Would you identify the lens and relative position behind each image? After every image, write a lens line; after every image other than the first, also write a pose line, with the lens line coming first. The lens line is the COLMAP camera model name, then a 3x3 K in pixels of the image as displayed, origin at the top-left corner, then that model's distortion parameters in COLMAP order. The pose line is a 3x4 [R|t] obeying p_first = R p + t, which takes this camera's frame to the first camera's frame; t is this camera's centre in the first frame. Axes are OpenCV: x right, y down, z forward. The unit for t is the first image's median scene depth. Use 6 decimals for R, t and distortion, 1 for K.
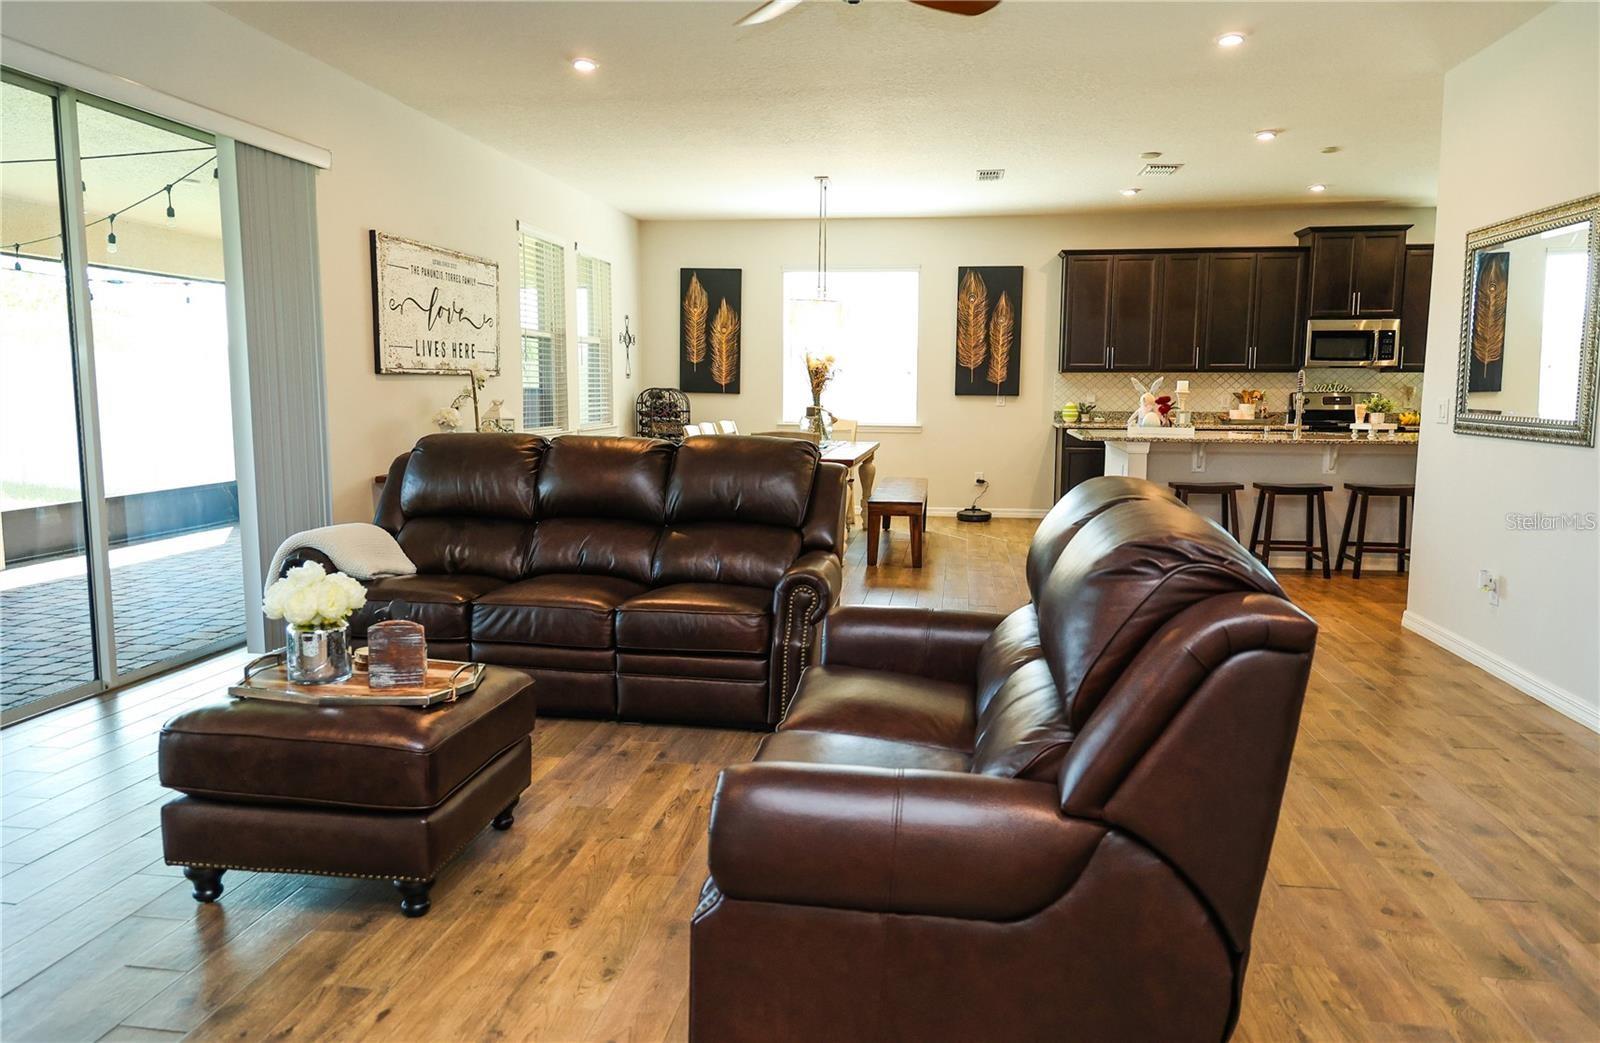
lens RADIAL K [[1082.5, 0, 800.0], [0, 1082.5, 521.5], [0, 0, 1]] dist [-0.001046, -0.001431]
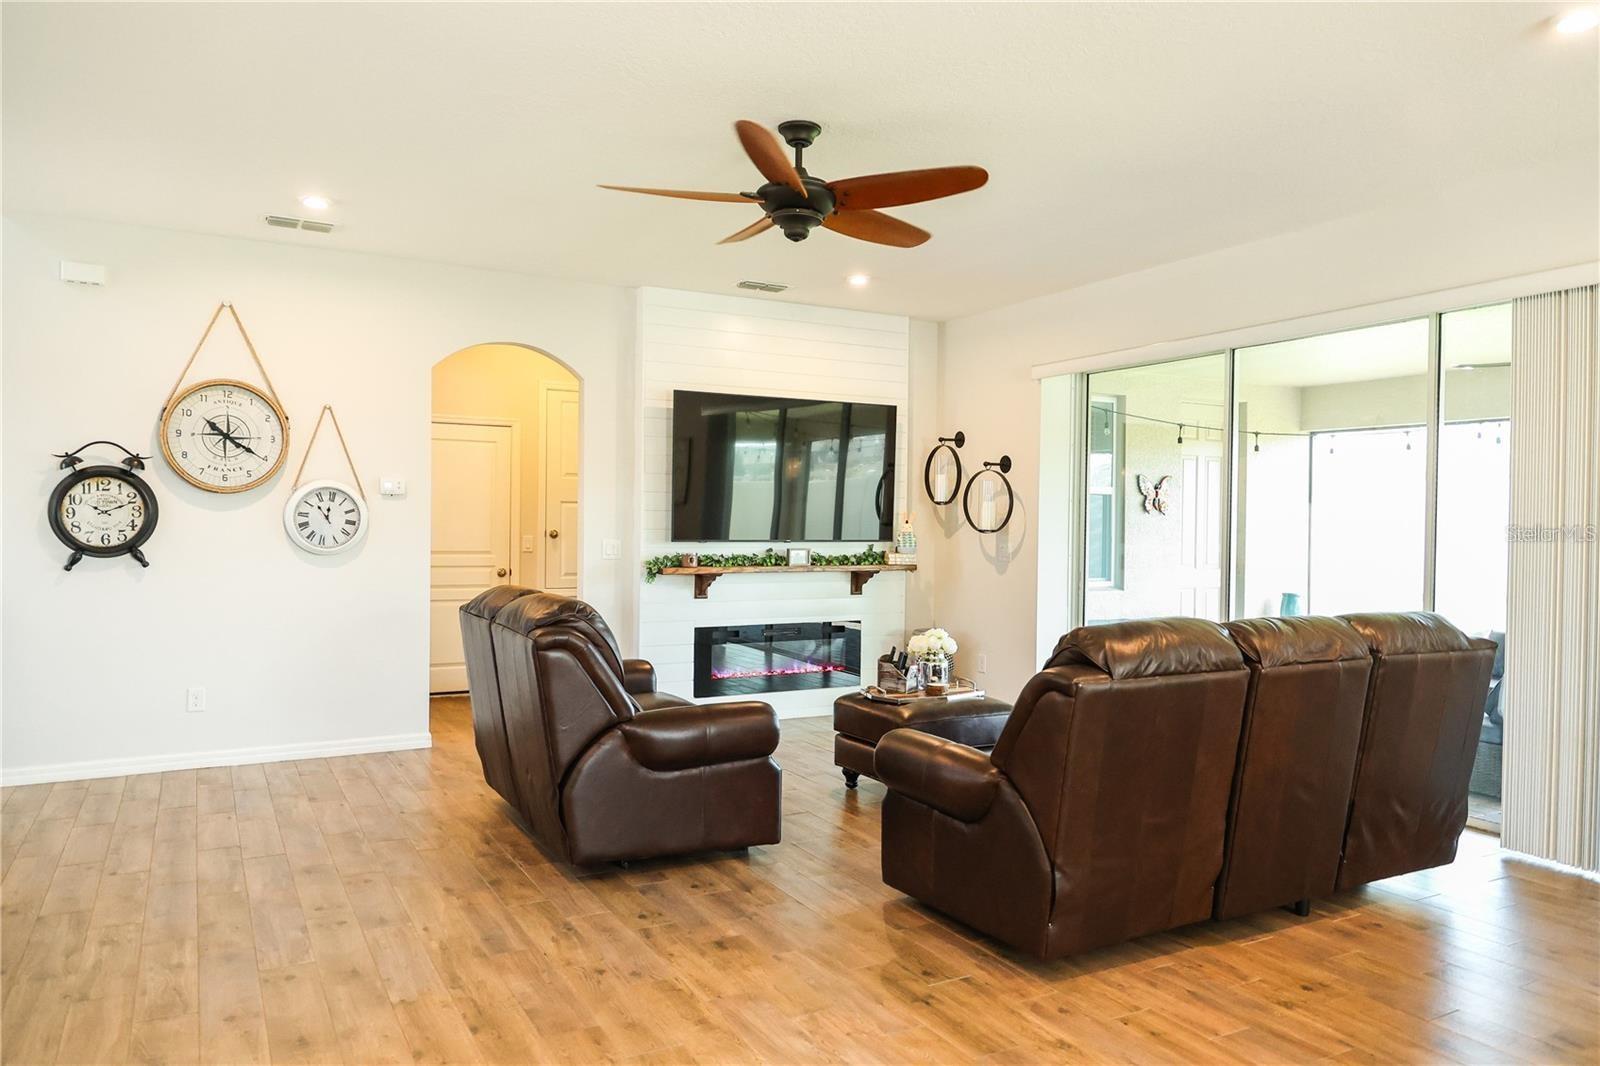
lens RADIAL K [[1120.6, 0, 800.0], [0, 1120.6, 533.0], [0, 0, 1]] dist [-0.001157, 0.000037]
pose [[-0.798811, -0.008932, -0.601516, 0.898687], [-0.090382, 0.990322, 0.105321, -0.297869], [0.594754, 0.138498, -0.791888, 2.256501]]
